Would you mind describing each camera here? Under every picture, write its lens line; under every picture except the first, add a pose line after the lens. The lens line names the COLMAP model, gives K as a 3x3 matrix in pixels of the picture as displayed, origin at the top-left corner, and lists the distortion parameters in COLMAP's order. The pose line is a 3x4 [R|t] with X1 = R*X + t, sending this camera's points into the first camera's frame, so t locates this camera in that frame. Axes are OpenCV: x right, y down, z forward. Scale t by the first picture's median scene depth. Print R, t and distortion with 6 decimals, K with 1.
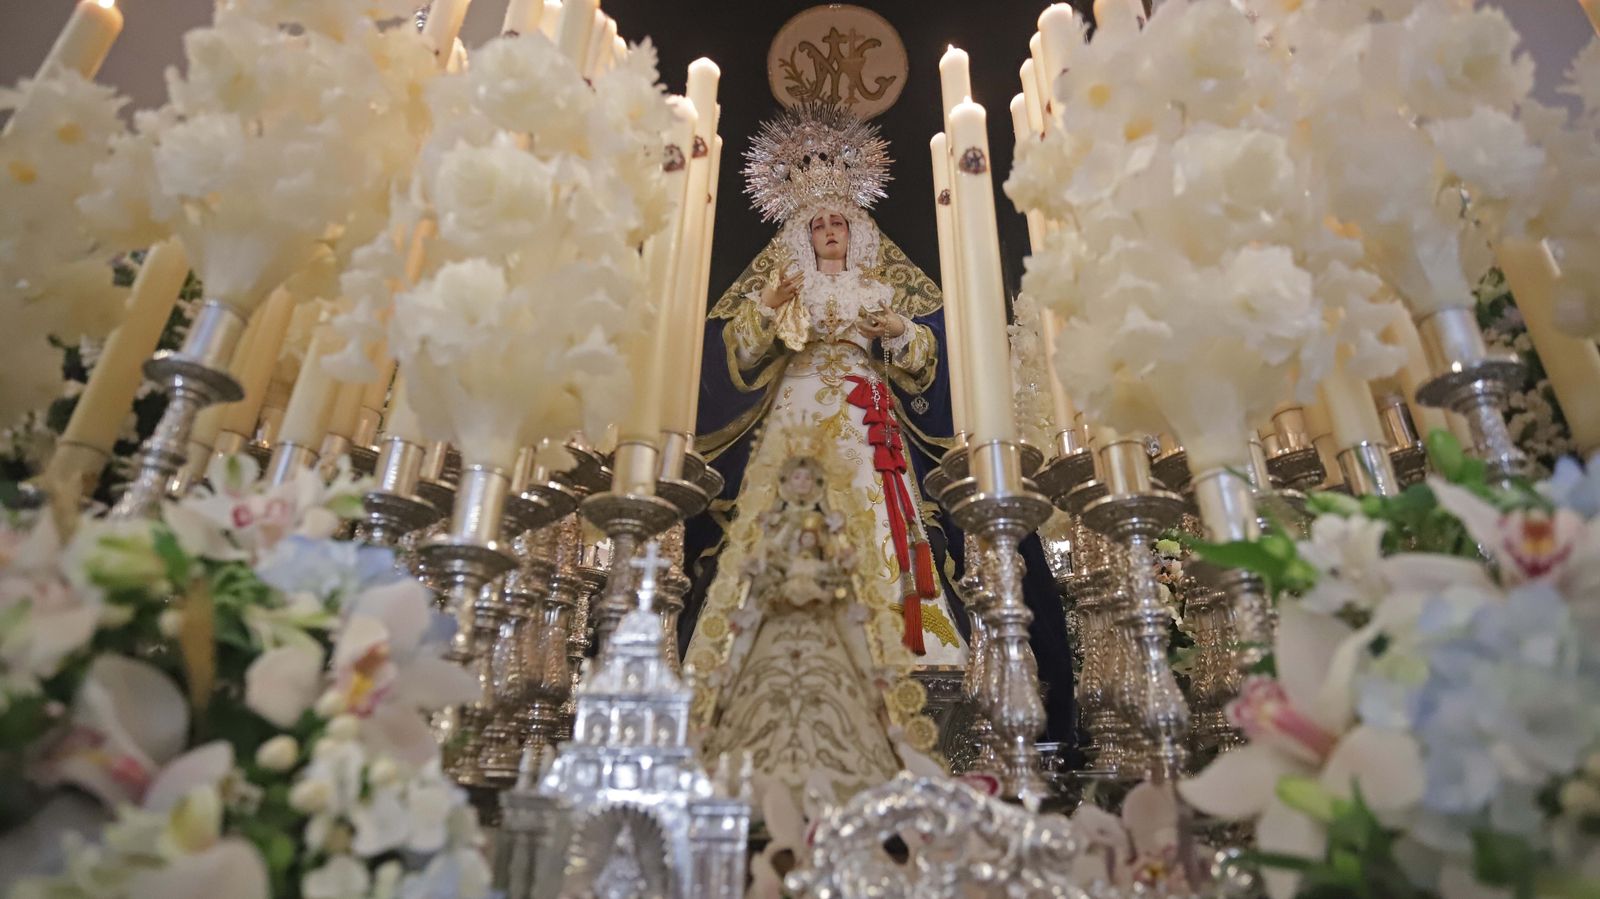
lens RADIAL K [[740.3, 0, 763.9], [0, 740.3, 481.9], [0, 0, 1]] dist [-0.076963, 0.023908]
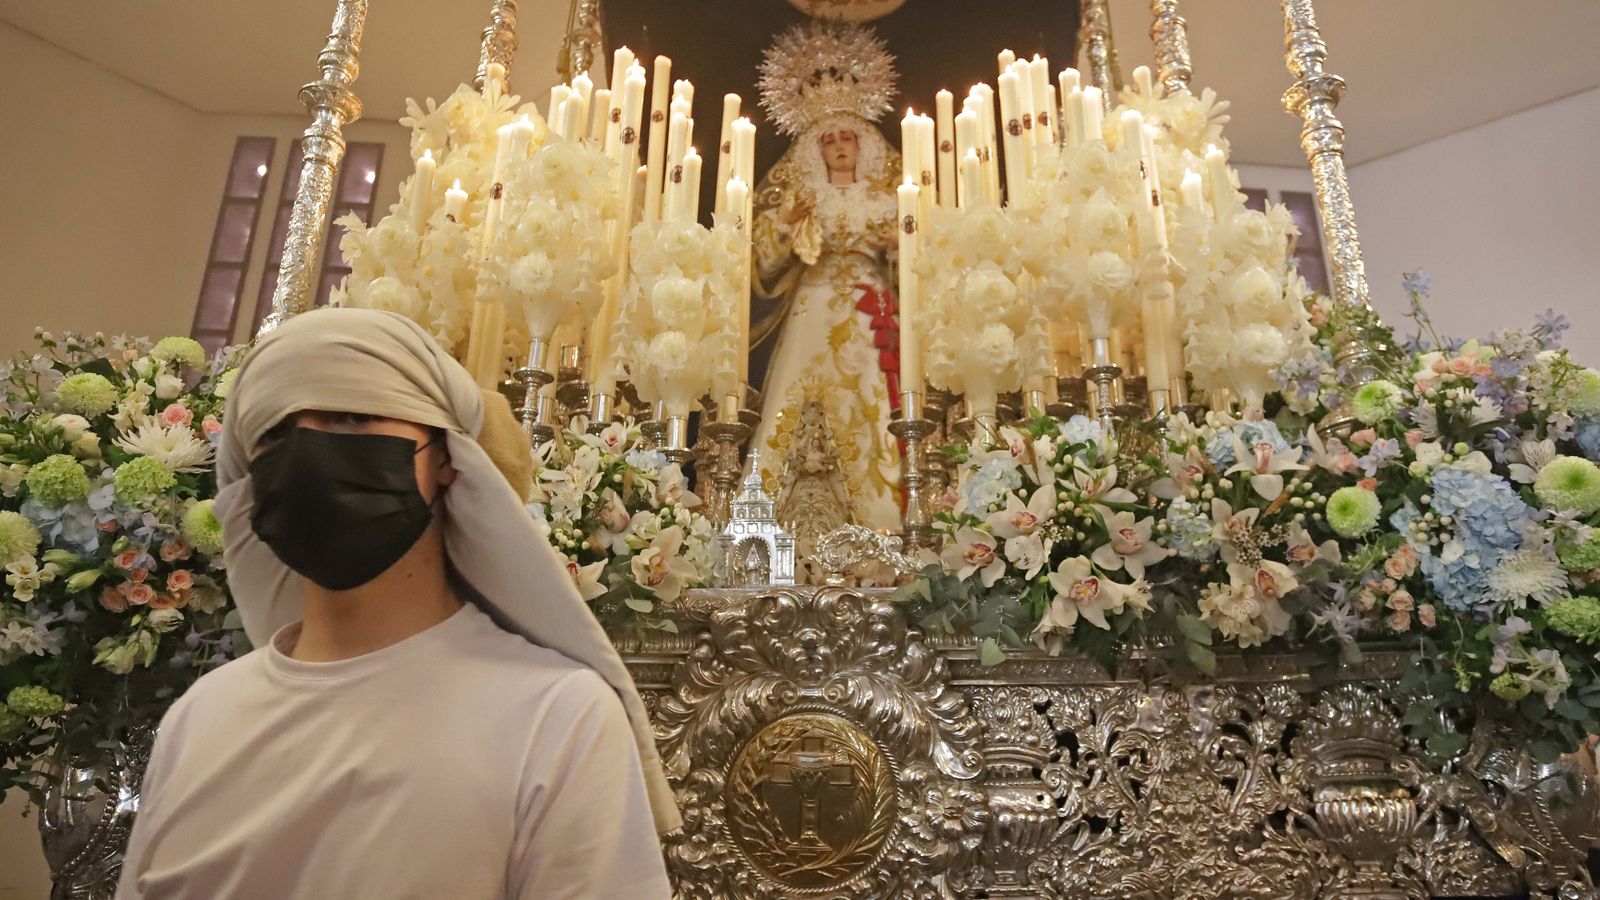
lens RADIAL K [[778.4, 0, 797.9], [0, 778.4, 420.0], [0, 0, 1]] dist [-0.064510, 0.029087]
pose [[0.999561, -0.019499, 0.022297, -0.006411], [0.017892, 0.997375, 0.070161, -0.023072], [-0.023607, -0.069731, 0.997286, -0.194454]]
